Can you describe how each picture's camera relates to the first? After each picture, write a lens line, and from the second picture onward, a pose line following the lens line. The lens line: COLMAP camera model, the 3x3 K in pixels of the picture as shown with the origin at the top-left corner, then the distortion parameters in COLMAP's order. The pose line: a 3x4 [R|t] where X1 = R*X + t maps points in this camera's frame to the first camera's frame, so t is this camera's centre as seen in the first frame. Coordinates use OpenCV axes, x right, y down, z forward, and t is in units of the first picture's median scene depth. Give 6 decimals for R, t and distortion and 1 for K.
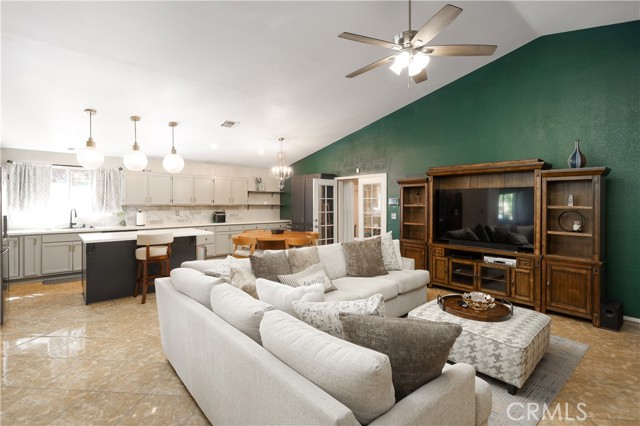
lens RADIAL K [[312.9, 0, 320.0], [0, 312.9, 213.0], [0, 0, 1]] dist [-0.003636, -0.000153]
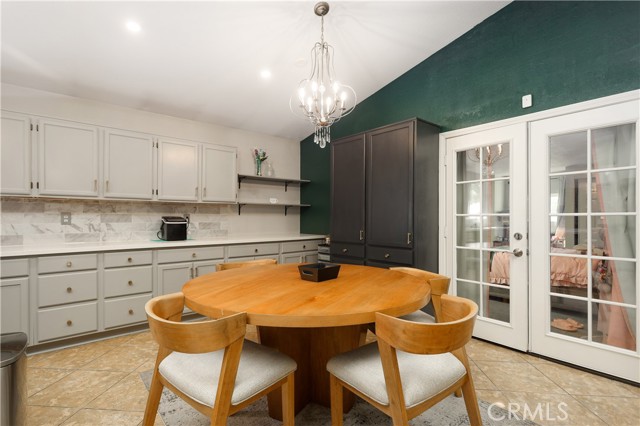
lens RADIAL K [[312.9, 0, 320.0], [0, 312.9, 213.0], [0, 0, 1]] dist [-0.003636, -0.000153]
pose [[0.999930, -0.001114, -0.011781, -0.105374], [0.000592, 0.999019, -0.044289, 0.010946], [0.011819, 0.044279, 0.998949, 0.558642]]
